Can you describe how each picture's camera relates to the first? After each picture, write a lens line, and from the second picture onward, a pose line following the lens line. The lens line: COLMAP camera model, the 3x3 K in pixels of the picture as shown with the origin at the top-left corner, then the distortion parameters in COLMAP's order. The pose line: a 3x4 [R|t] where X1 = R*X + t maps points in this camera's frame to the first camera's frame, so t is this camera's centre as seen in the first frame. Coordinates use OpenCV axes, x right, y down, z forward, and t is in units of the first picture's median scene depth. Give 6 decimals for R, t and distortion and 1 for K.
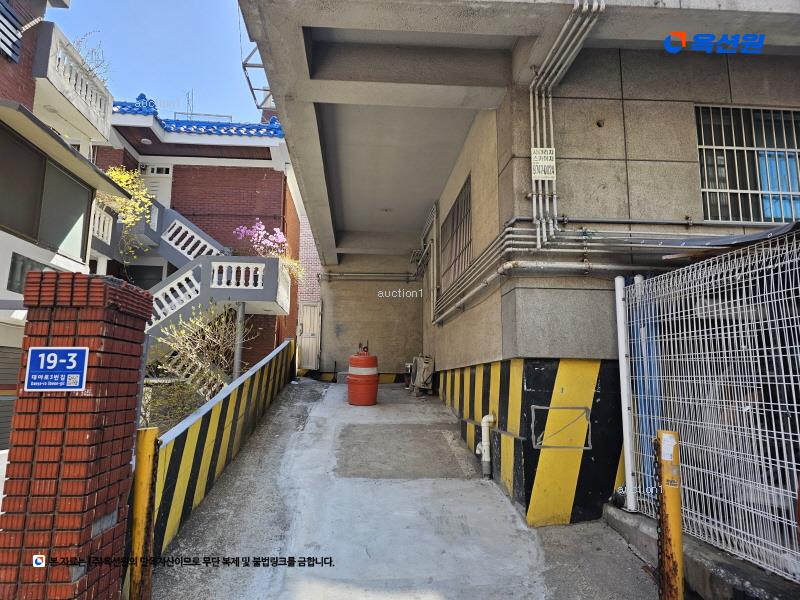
lens RADIAL K [[529.2, 0, 394.9], [0, 529.2, 300.4], [0, 0, 1]] dist [0.086412, -0.079821]
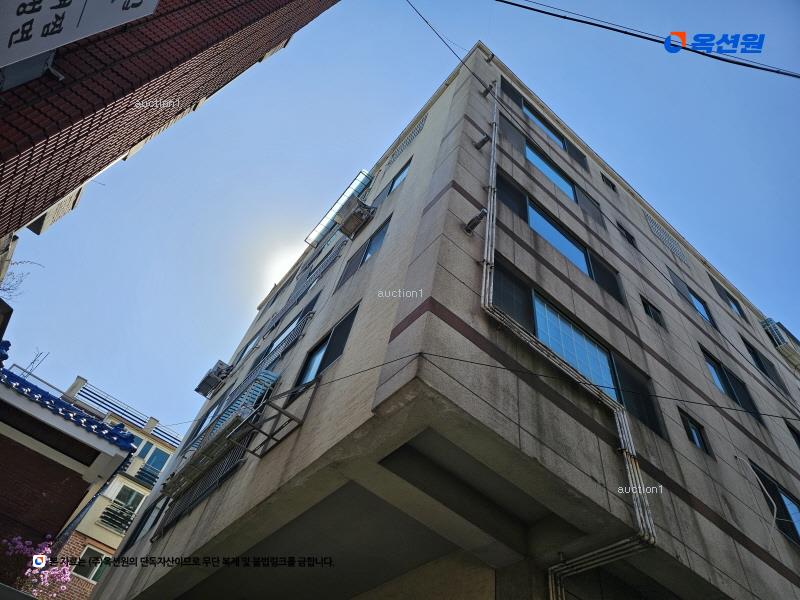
lens RADIAL K [[529.2, 0, 394.9], [0, 529.2, 300.4], [0, 0, 1]] dist [0.086412, -0.079821]
pose [[0.812412, 0.531911, 0.238865, -0.501960], [-0.246564, 0.684620, -0.685931, 0.039816], [-0.528387, 0.498363, 0.687344, 0.165934]]
